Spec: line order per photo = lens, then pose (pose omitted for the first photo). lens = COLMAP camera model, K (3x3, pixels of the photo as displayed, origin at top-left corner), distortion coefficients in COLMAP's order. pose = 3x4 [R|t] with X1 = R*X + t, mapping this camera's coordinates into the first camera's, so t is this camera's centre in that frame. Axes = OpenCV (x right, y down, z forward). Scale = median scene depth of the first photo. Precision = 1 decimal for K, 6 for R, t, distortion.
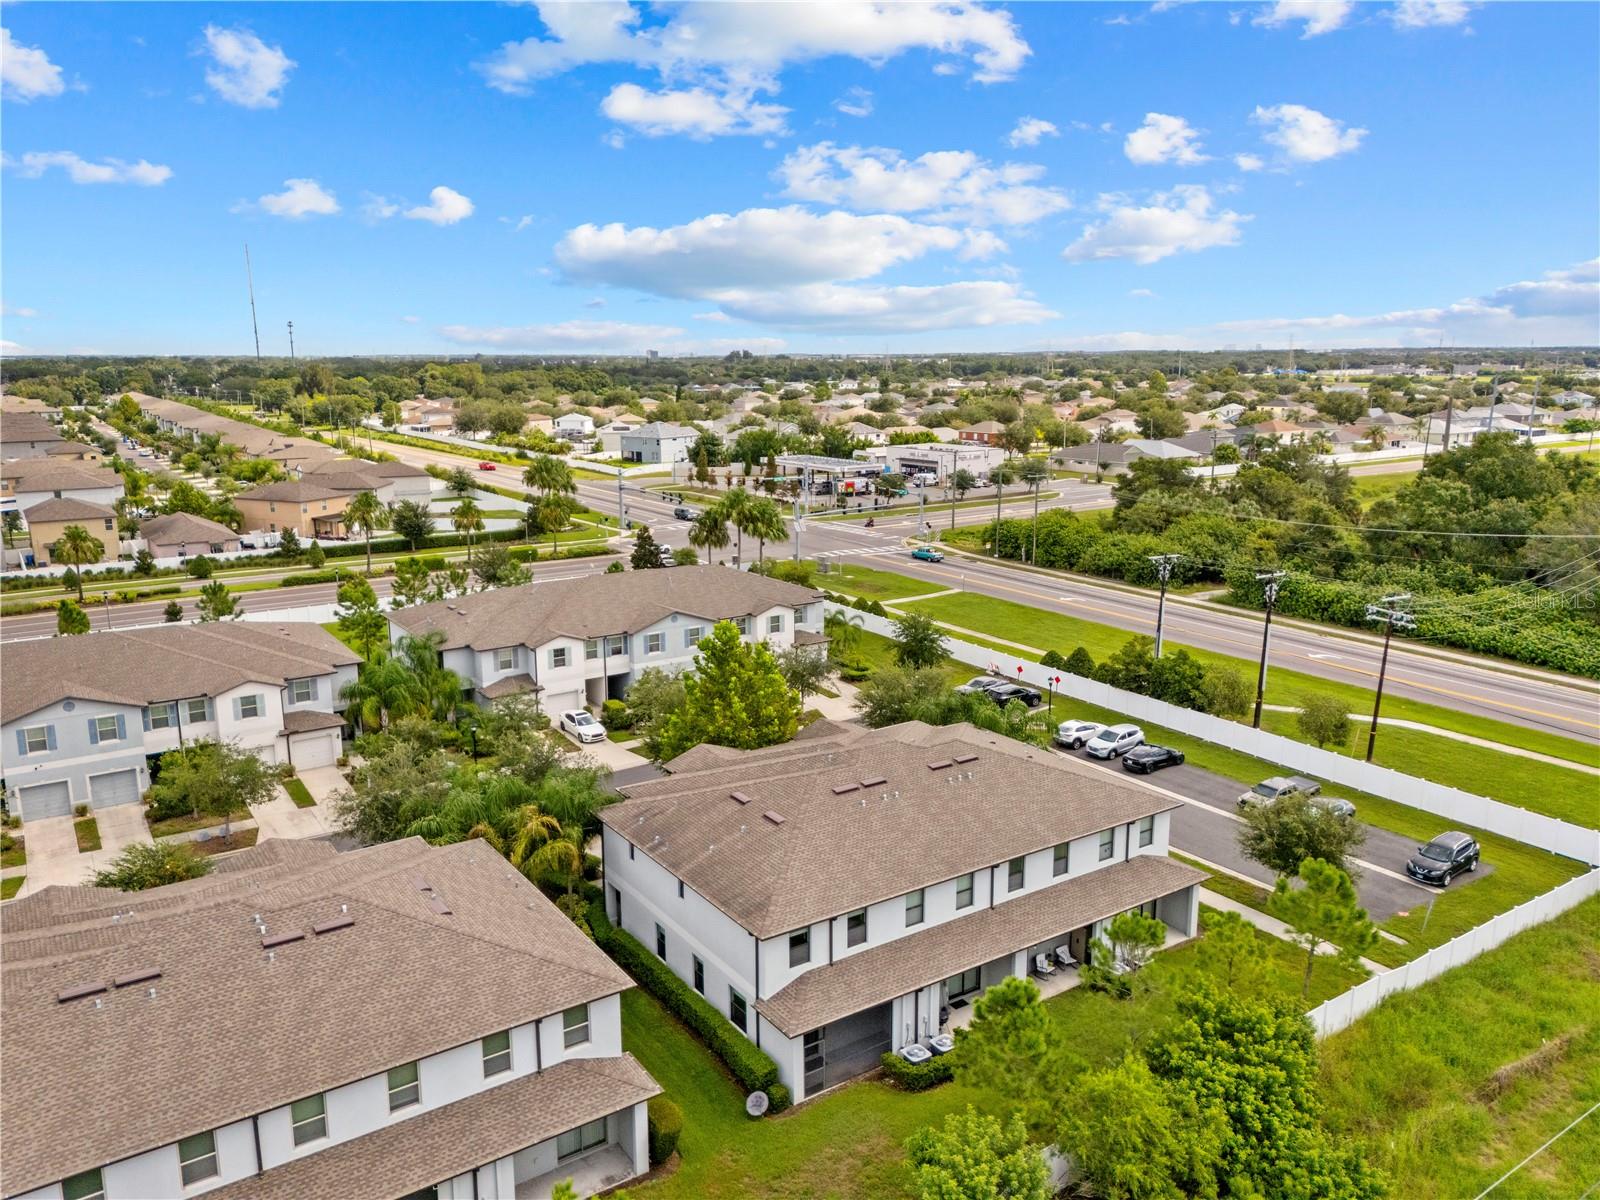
lens RADIAL K [[1172.3, 0, 800.0], [0, 1172.3, 600.0], [0, 0, 1]] dist [0.117616, -0.200873]
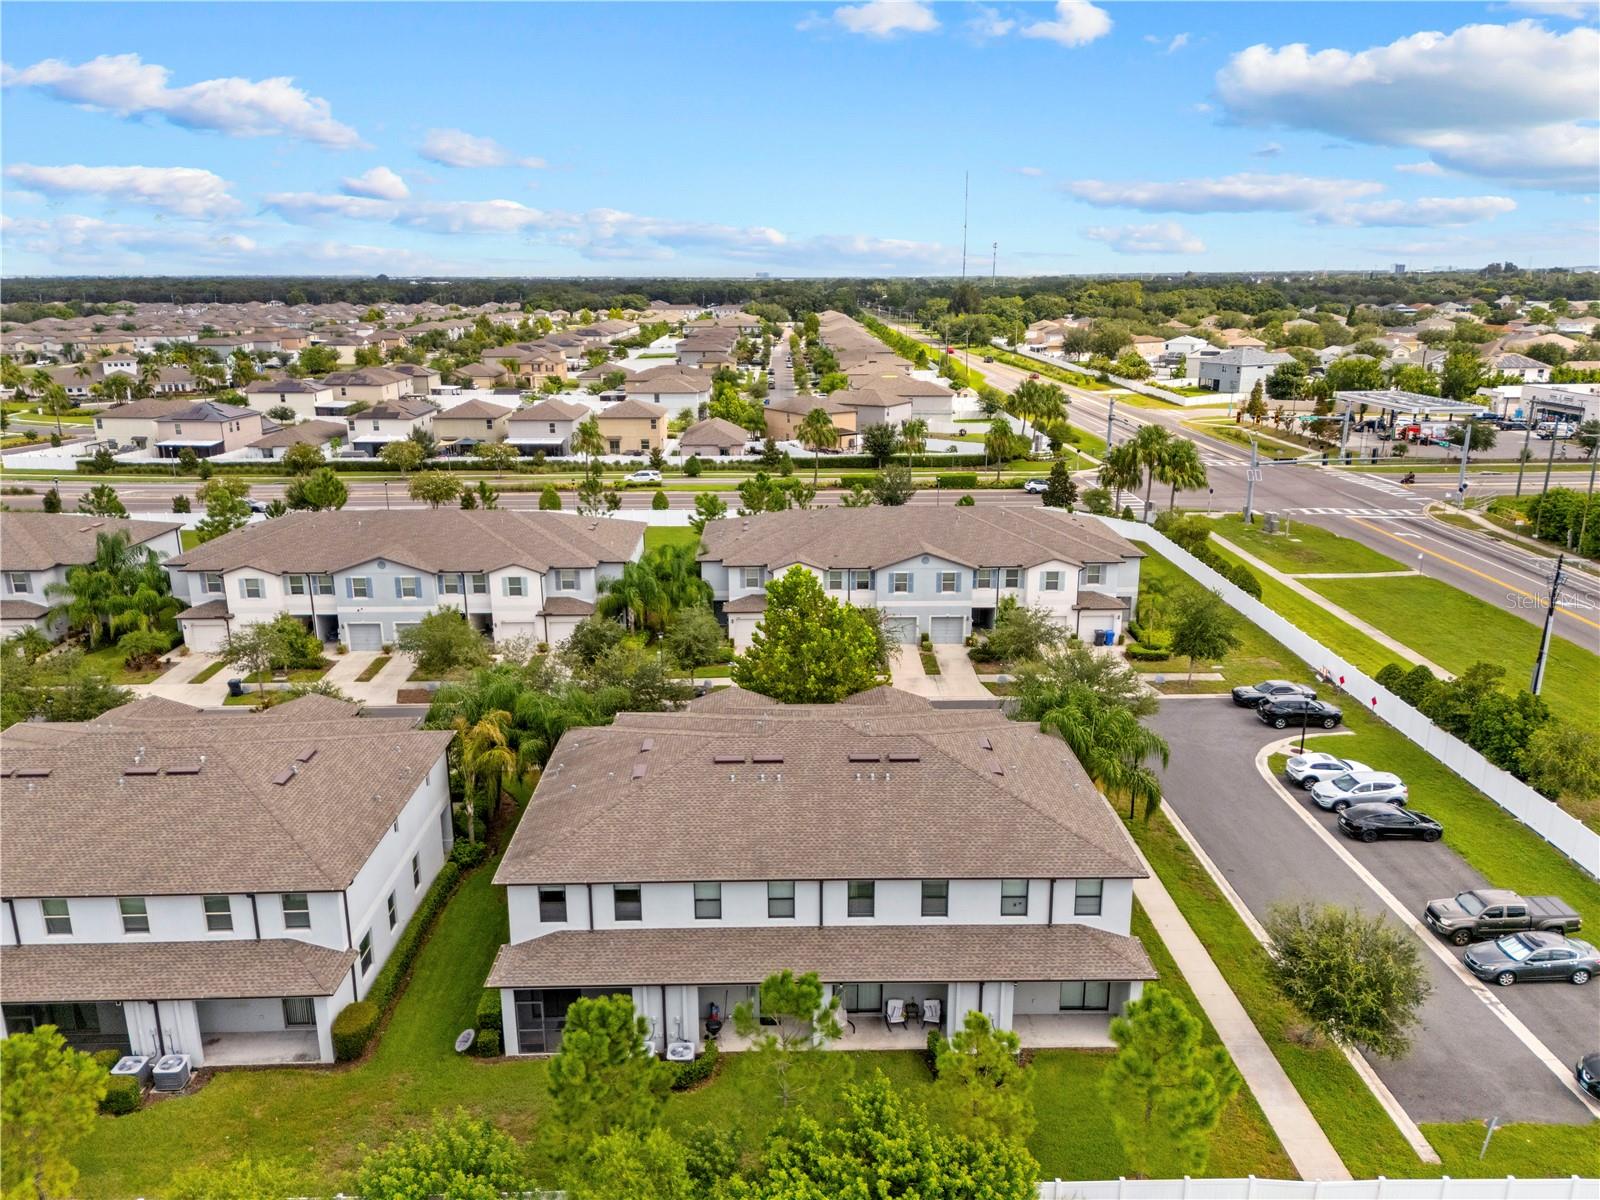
lens RADIAL K [[1175.9, 0, 800.0], [0, 1175.9, 600.0], [0, 0, 1]] dist [0.072257, -0.060009]
pose [[0.837141, 0.144632, -0.527519, 0.393058], [-0.110165, 0.989228, 0.096395, -0.040488], [0.535778, -0.022582, 0.844057, 0.184164]]
